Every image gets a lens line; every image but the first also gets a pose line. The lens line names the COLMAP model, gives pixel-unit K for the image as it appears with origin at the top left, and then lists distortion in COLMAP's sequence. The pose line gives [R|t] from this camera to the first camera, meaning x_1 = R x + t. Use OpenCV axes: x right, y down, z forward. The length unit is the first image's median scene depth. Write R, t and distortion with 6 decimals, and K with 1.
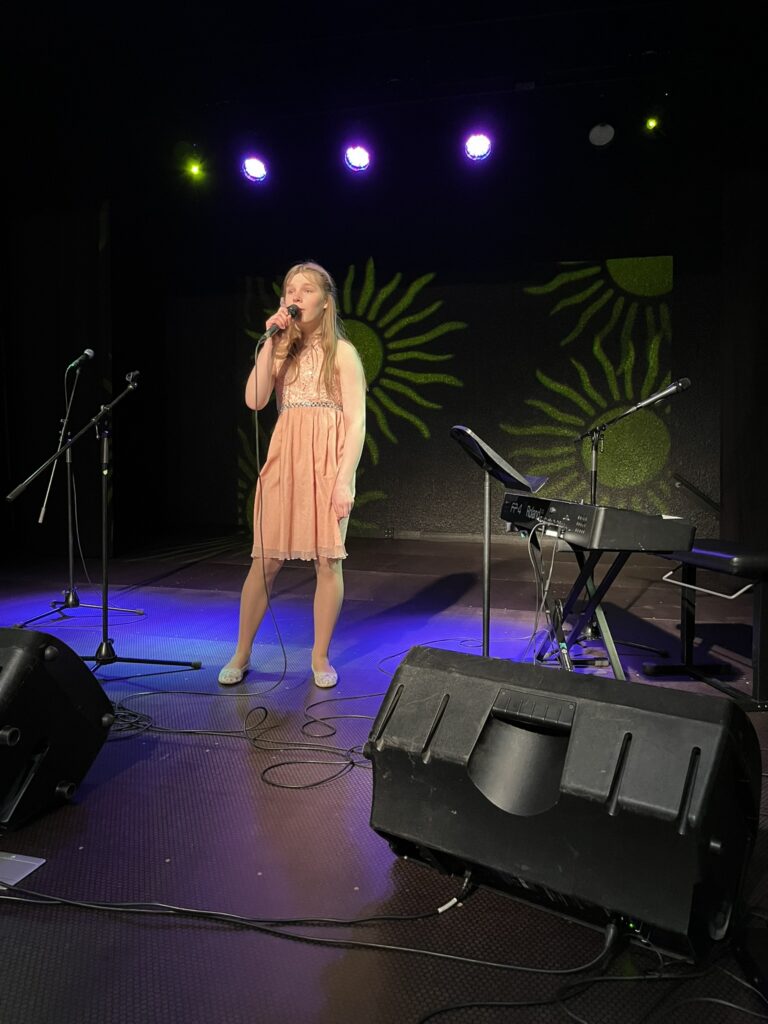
lens RADIAL K [[779.7, 0, 373.2], [0, 779.7, 515.6], [0, 0, 1]] dist [0.049014, -0.074653]
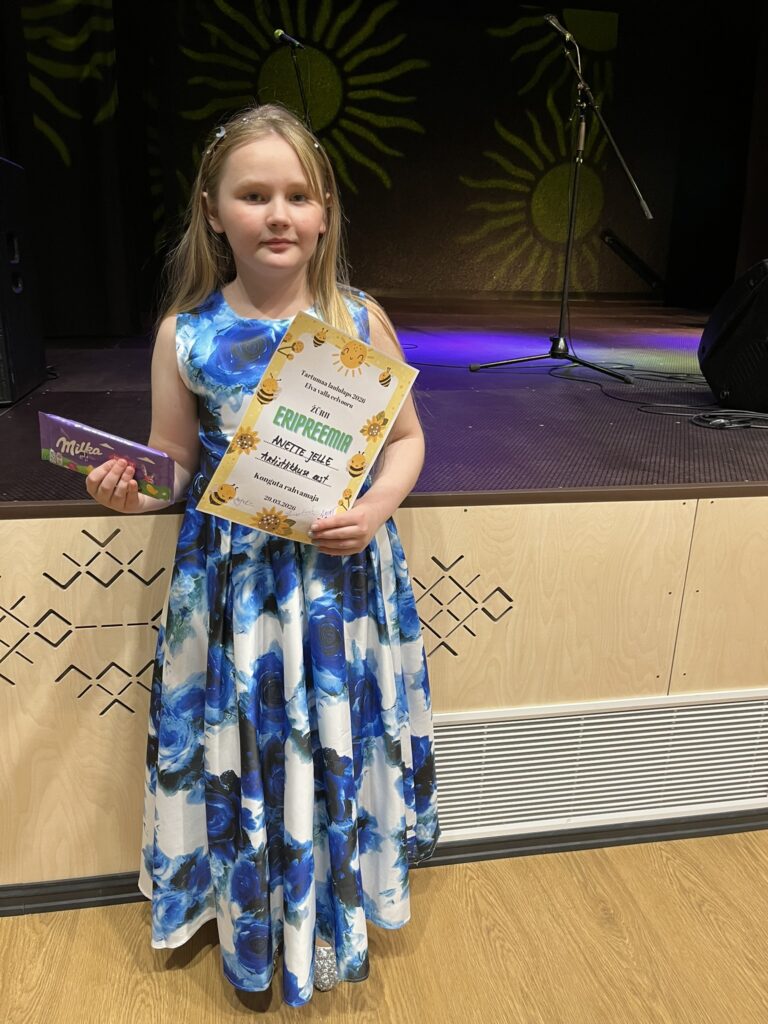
lens RADIAL K [[781.8, 0, 370.0], [0, 781.8, 515.5], [0, 0, 1]] dist [0.083115, -0.121912]
pose [[0.913728, -0.123750, 0.387022, -0.408018], [0.020439, 0.965286, 0.260393, 0.040554], [-0.405811, -0.230018, 0.884539, 0.029902]]
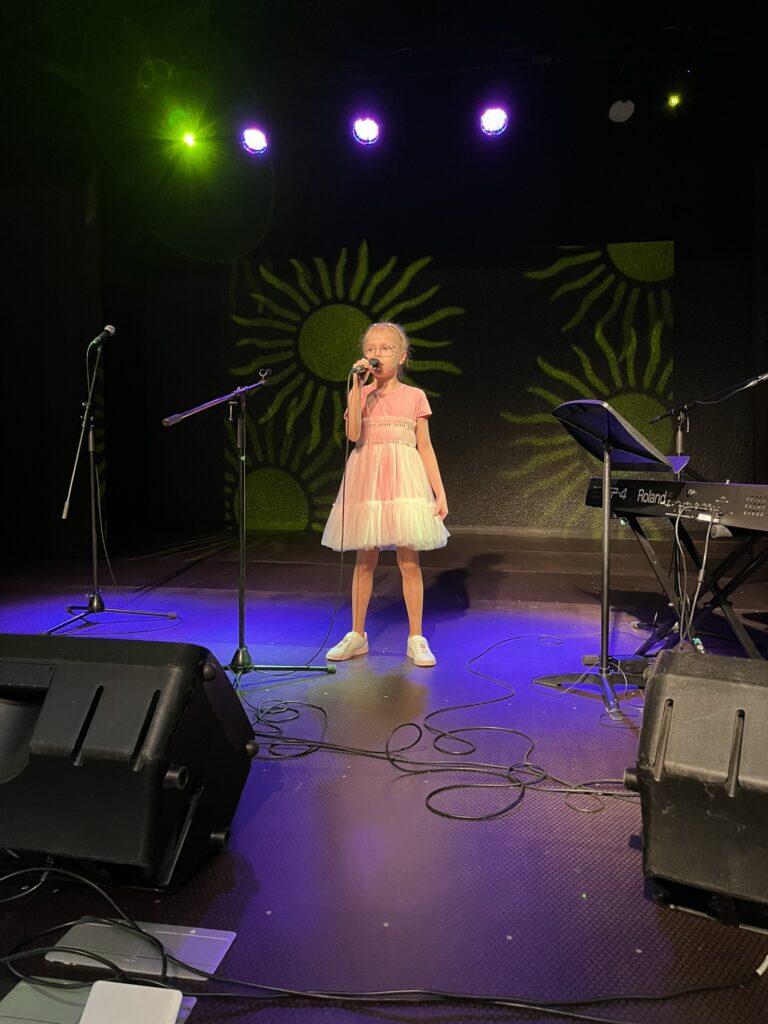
lens RADIAL K [[781.9, 0, 382.8], [0, 781.9, 513.0], [0, 0, 1]] dist [0.046620, -0.066189]
pose [[0.996782, -0.015448, 0.078663, -0.063780], [0.015235, 0.999878, 0.003302, 0.002654], [-0.078704, -0.002093, 0.996896, 0.038546]]
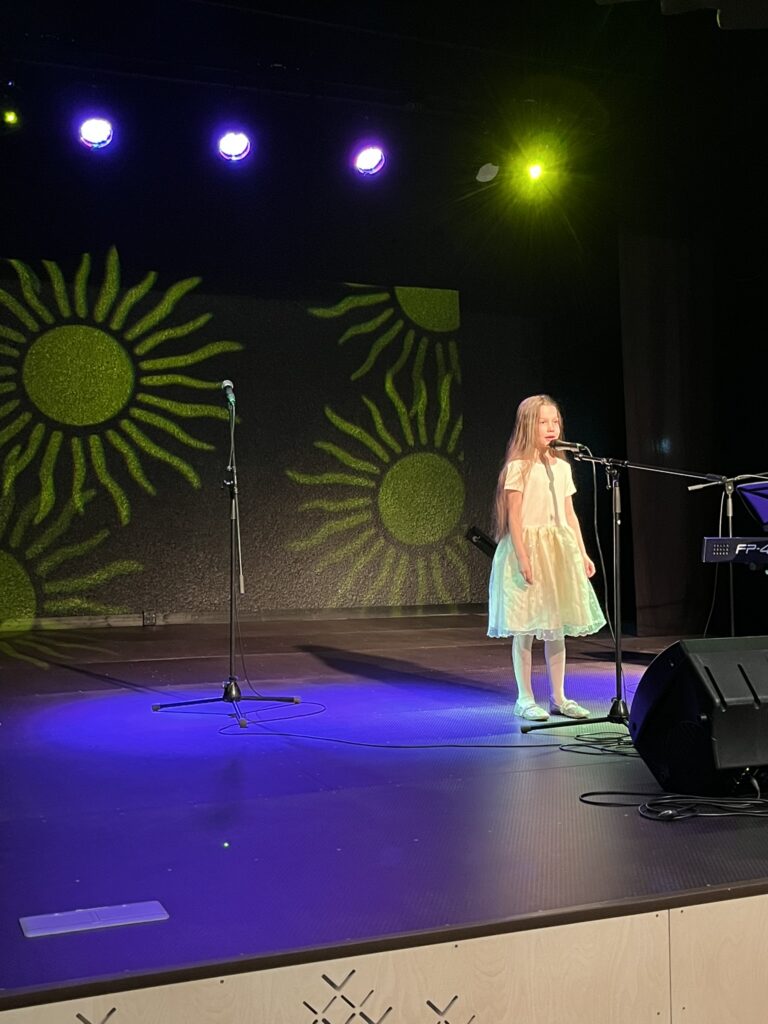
lens RADIAL K [[1182.6, 0, 387.3], [0, 1182.6, 498.7], [0, 0, 1]] dist [0.129510, -0.482064]
pose [[0.802562, -0.007198, 0.596525, -0.492239], [0.060938, 0.995686, -0.069972, 0.003262], [-0.593448, 0.092508, 0.799539, -0.036262]]
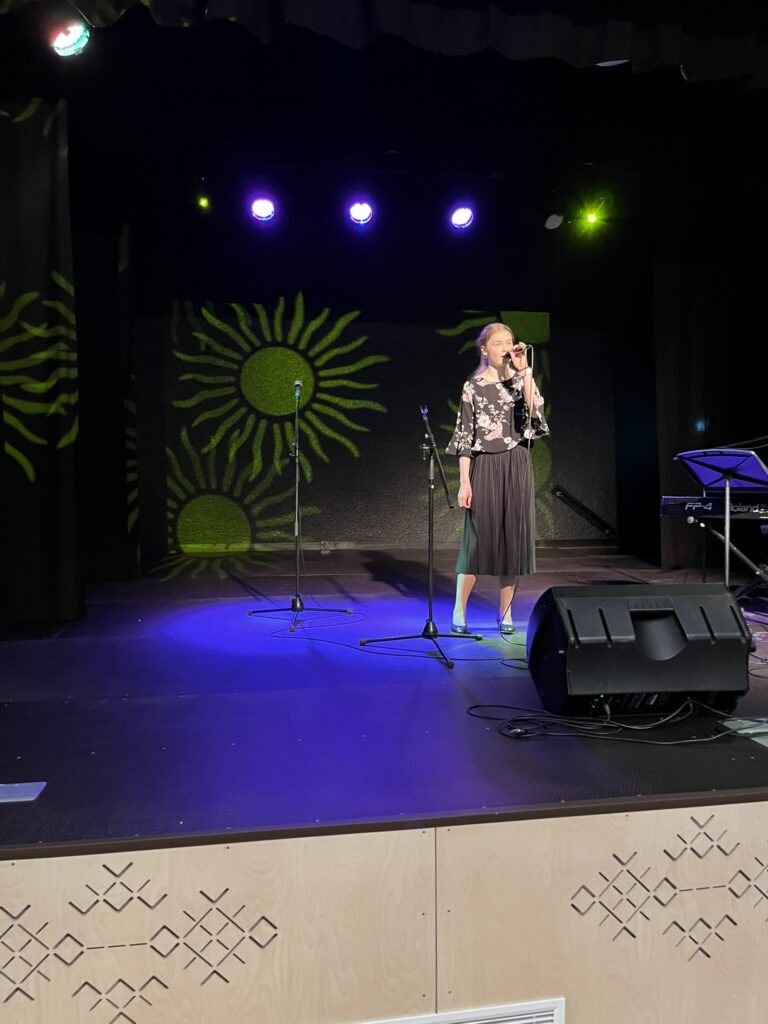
lens RADIAL K [[782.4, 0, 387.6], [0, 782.4, 512.7], [0, 0, 1]] dist [0.080234, -0.126616]
pose [[0.913230, -0.032674, 0.406132, -0.361802], [0.043678, 0.998886, -0.017852, 0.001187], [-0.405097, 0.034042, 0.913640, -0.036962]]
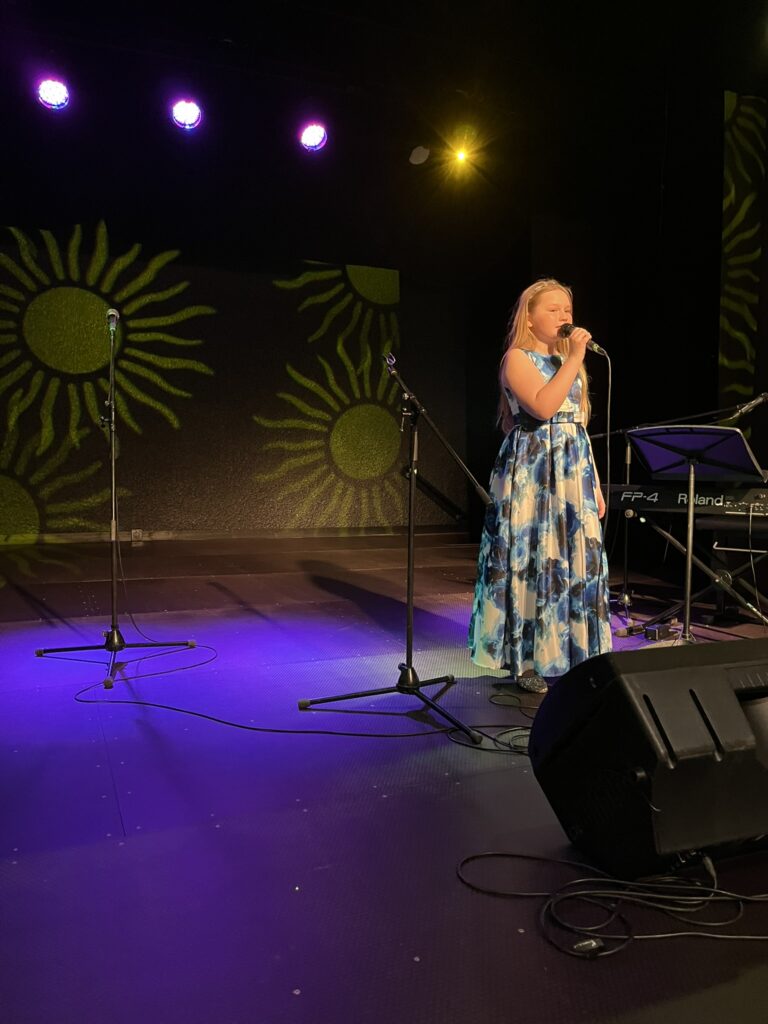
lens RADIAL K [[783.5, 0, 386.1], [0, 783.5, 520.2], [0, 0, 1]] dist [0.045306, -0.073238]
pose [[0.789572, -0.052050, 0.611446, -0.321853], [0.042103, 0.998643, 0.030643, -0.010326], [-0.612211, 0.001549, 0.790693, 0.120267]]
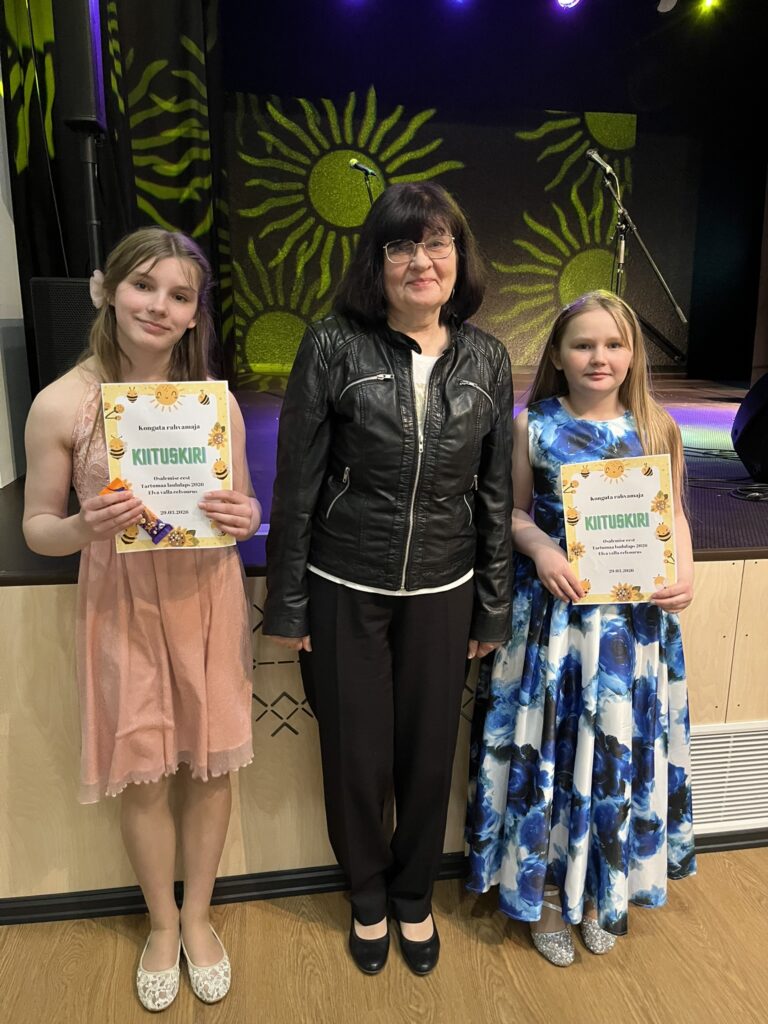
lens RADIAL K [[781.9, 0, 382.8], [0, 781.9, 513.0], [0, 0, 1]] dist [0.046620, -0.066189]
pose [[0.917905, -0.097609, 0.384606, -0.451804], [0.029274, 0.983289, 0.179683, 0.028133], [-0.395718, -0.153673, 0.905424, -0.002382]]
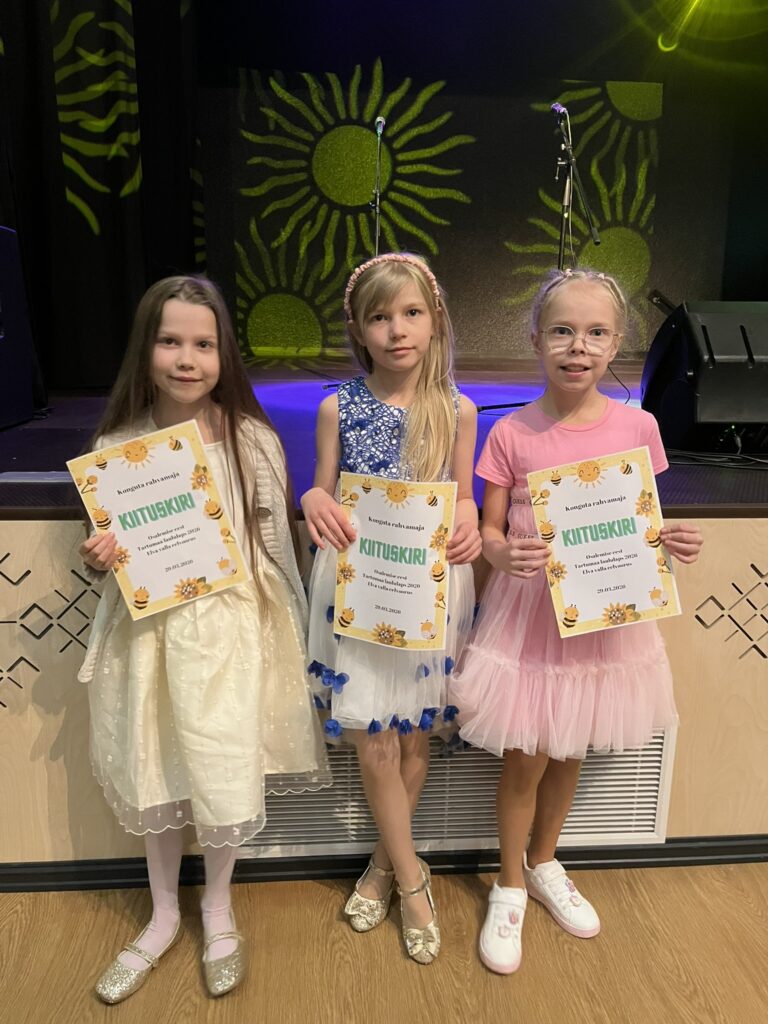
lens RADIAL K [[783.5, 0, 376.3], [0, 783.5, 512.3], [0, 0, 1]] dist [0.050886, -0.066278]
pose [[0.949932, -0.076428, 0.302965, -0.360106], [0.022653, 0.983917, 0.177184, 0.050709], [-0.311634, -0.161450, 0.936386, -0.002894]]
